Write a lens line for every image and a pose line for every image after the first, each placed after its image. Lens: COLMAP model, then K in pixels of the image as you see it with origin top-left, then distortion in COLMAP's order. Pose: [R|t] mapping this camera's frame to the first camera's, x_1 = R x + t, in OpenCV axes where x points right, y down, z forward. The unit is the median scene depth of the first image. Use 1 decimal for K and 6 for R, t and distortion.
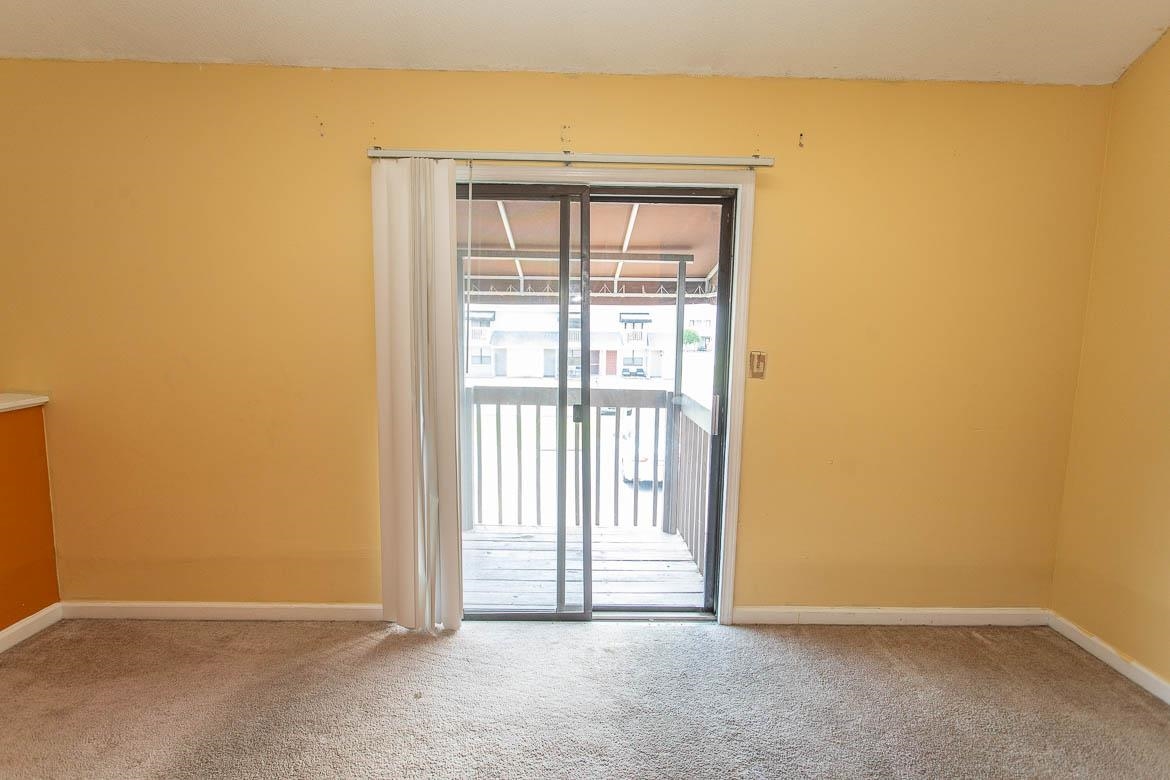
lens RADIAL K [[553.8, 0, 584.4], [0, 553.8, 387.3], [0, 0, 1]] dist [0.002762, 0.000250]
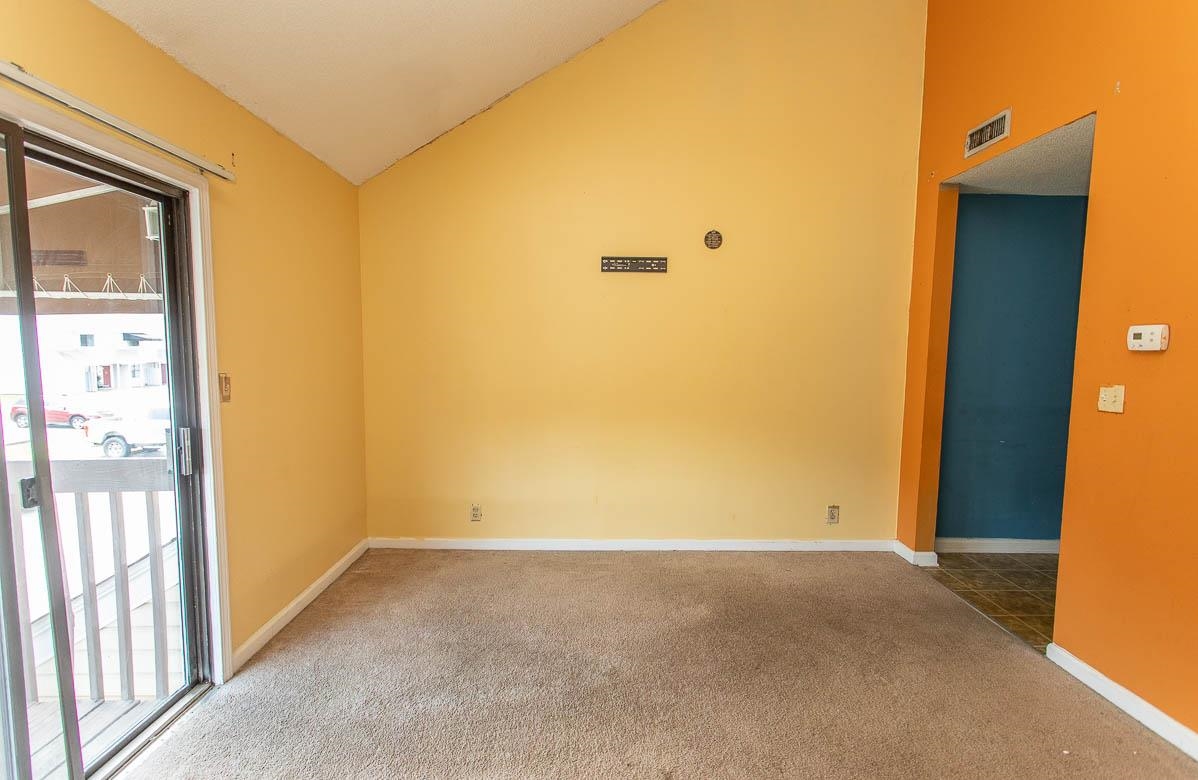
lens RADIAL K [[568.8, 0, 599.6], [0, 568.8, 394.6], [0, 0, 1]] dist [0.000150, -0.000104]
pose [[-0.003519, -0.101384, 0.994841, -0.628575], [0.108705, 0.988913, 0.101165, -0.055871], [-0.994068, 0.108500, 0.007541, 0.356094]]
